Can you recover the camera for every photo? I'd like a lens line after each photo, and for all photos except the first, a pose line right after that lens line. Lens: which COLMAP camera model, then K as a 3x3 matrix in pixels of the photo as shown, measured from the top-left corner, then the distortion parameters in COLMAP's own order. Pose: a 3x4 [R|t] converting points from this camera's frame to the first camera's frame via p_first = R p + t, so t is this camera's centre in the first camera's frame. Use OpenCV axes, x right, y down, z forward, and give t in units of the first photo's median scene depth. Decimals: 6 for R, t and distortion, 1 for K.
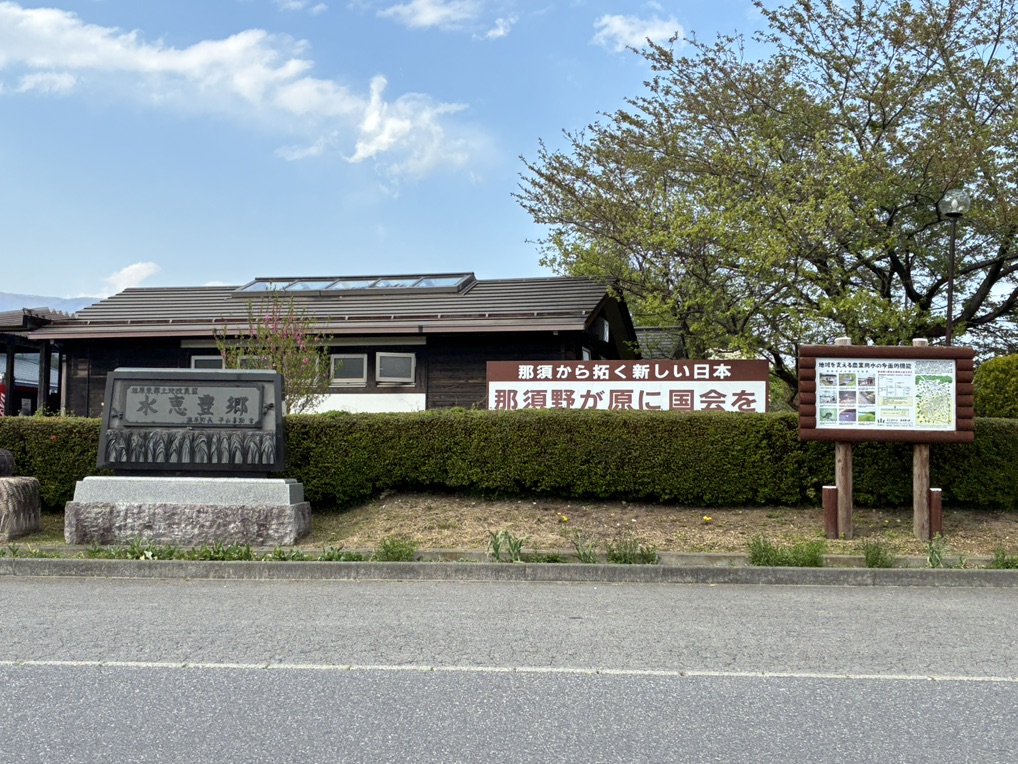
lens RADIAL K [[1212.8, 0, 509.0], [0, 1212.8, 382.0], [0, 0, 1]] dist [-0.007017, -0.029661]
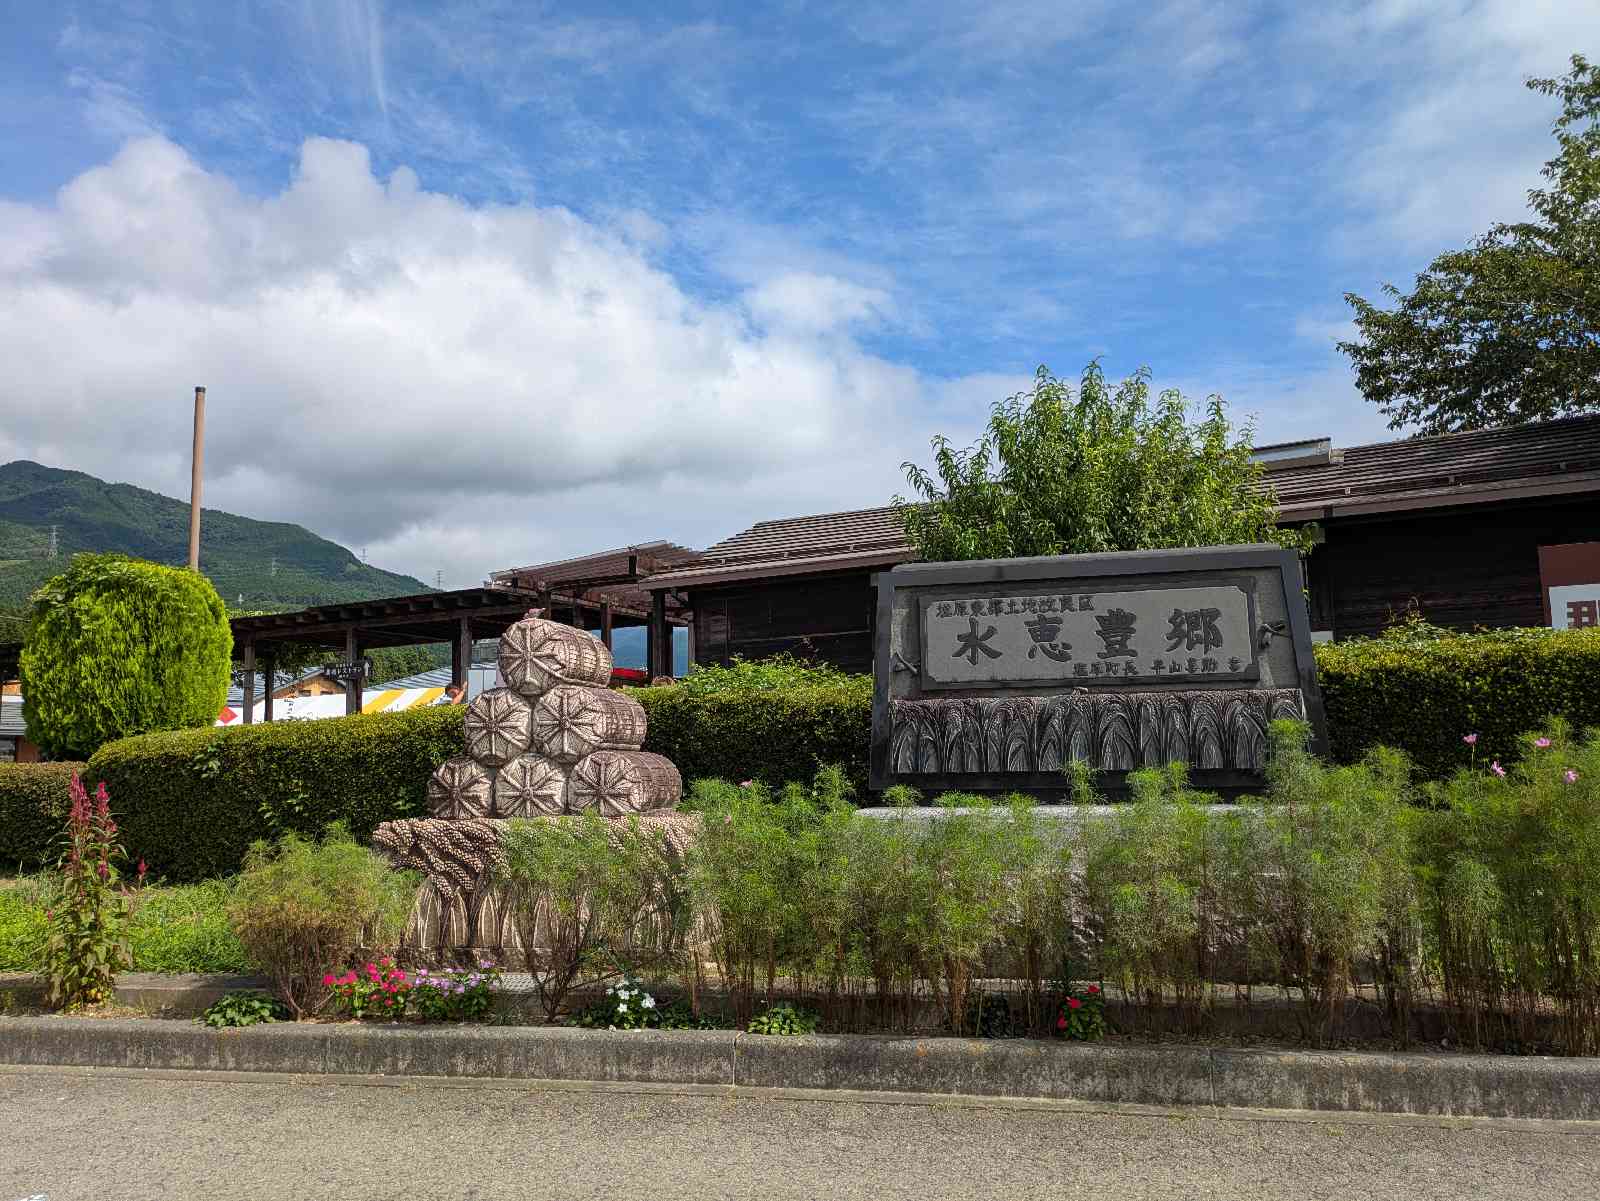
lens RADIAL K [[1267.5, 0, 800.0], [0, 1267.5, 600.5], [0, 0, 1]] dist [0.004134, -0.002100]
pose [[0.976755, -0.059132, -0.206041, -0.266128], [0.046680, 0.996807, -0.064787, 0.031174], [0.209214, 0.053663, 0.976396, 0.540688]]
